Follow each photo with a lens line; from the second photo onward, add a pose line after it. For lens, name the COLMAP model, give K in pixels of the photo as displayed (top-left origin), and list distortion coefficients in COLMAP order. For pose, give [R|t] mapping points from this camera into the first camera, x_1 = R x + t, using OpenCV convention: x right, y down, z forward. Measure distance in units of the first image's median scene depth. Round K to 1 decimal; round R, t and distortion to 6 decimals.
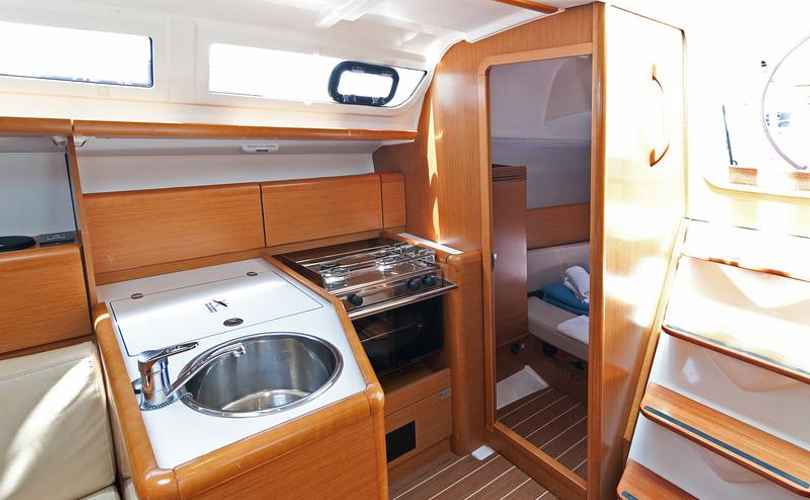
lens RADIAL K [[416.9, 0, 401.3], [0, 416.9, 146.1], [0, 0, 1]] dist [-0.001076, -0.000884]
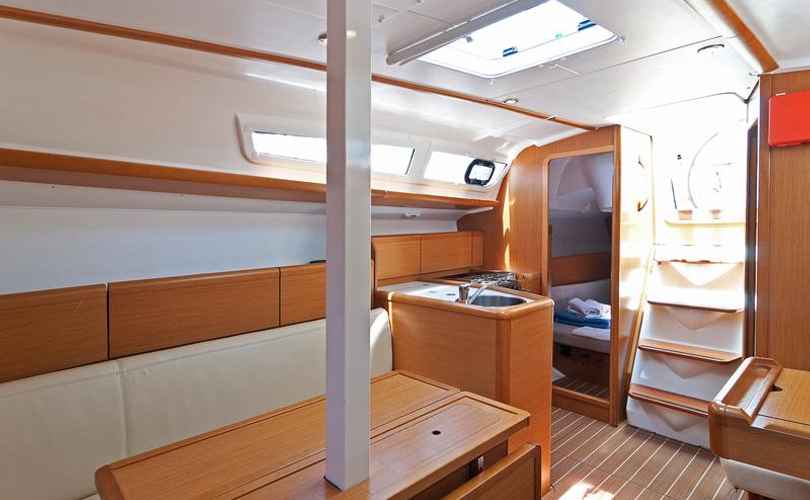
lens RADIAL K [[407.9, 0, 405.0], [0, 407.9, 250.0], [0, 0, 1]] dist [-0.001182, -0.000918]
pose [[0.992402, -0.059497, 0.107693, -0.562106], [0.057731, 0.998143, 0.019446, 0.112719], [-0.108650, -0.013081, 0.993994, -0.604468]]
